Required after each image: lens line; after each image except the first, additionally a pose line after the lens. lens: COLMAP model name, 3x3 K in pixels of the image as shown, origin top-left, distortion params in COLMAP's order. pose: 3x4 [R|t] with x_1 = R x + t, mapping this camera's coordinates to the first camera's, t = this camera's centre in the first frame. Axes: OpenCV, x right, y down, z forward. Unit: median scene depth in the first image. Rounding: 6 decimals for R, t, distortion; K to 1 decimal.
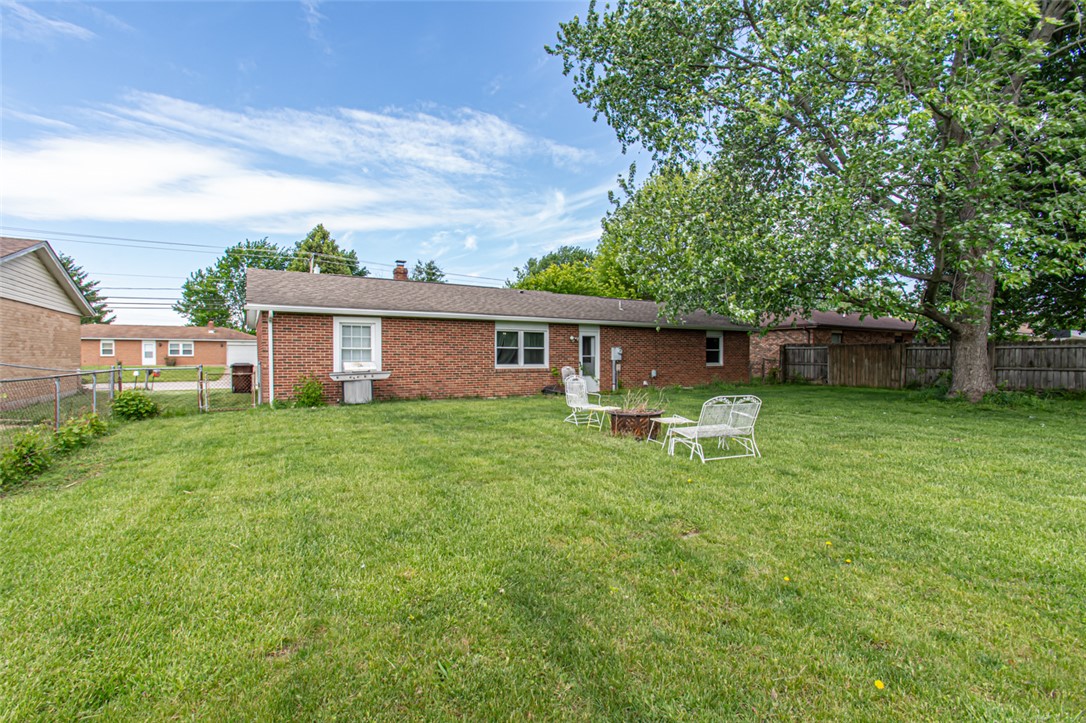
lens RADIAL K [[480.5, 0, 543.0], [0, 480.5, 361.5], [0, 0, 1]] dist [0.001813, 0.000453]
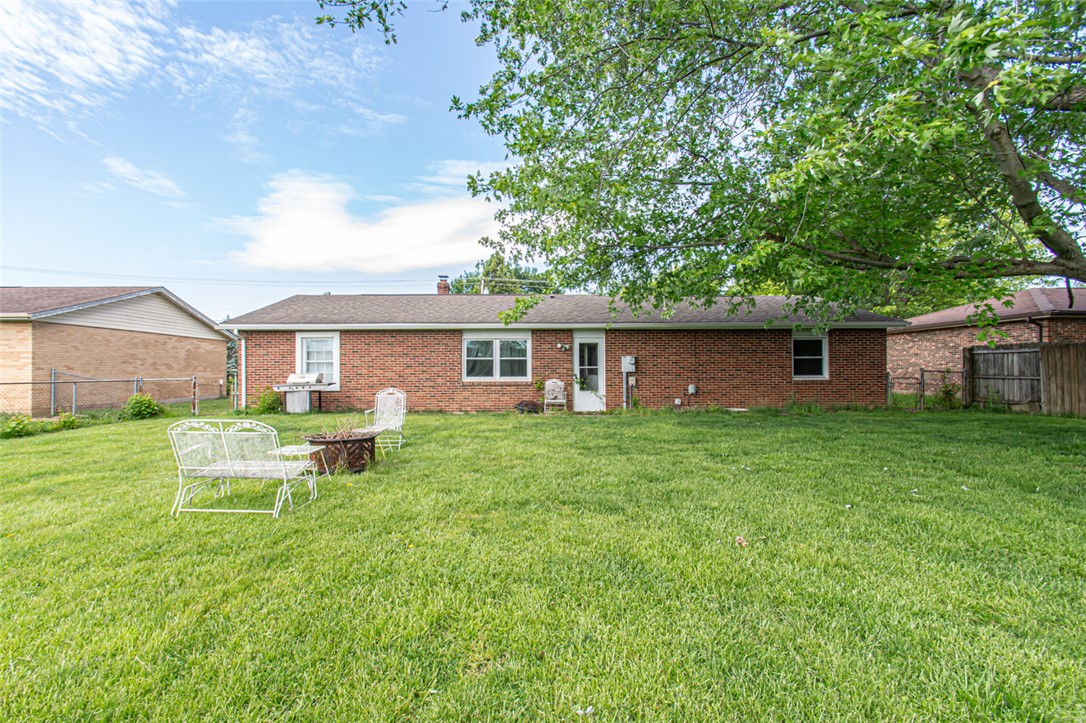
lens RADIAL K [[488.4, 0, 555.7], [0, 488.4, 373.3], [0, 0, 1]] dist [0.003183, 0.000068]
pose [[0.874729, -0.001613, -0.484610, 0.476180], [0.000186, 0.999996, -0.002994, 0.001933], [0.484613, 0.002529, 0.874725, 0.246291]]
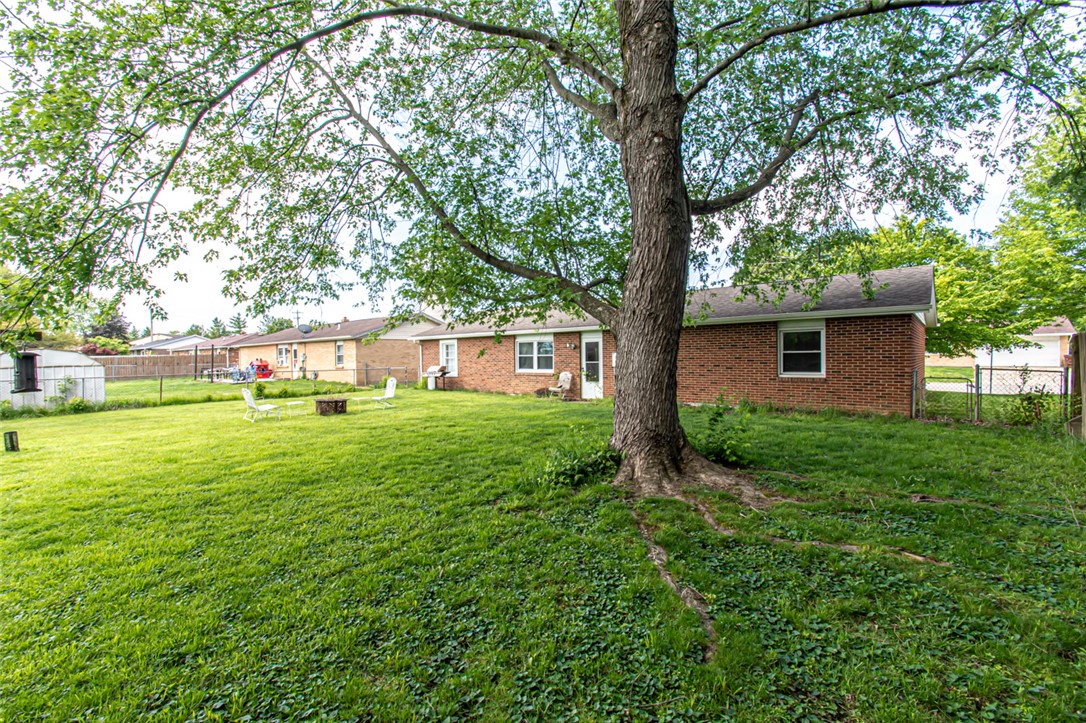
lens RADIAL K [[480.5, 0, 543.0], [0, 480.5, 361.5], [0, 0, 1]] dist [0.001813, 0.000453]
pose [[0.325555, -0.006273, -0.945502, 1.056154], [-0.011449, 0.999879, -0.010576, -0.000995], [0.945454, 0.014269, 0.325444, 0.606609]]
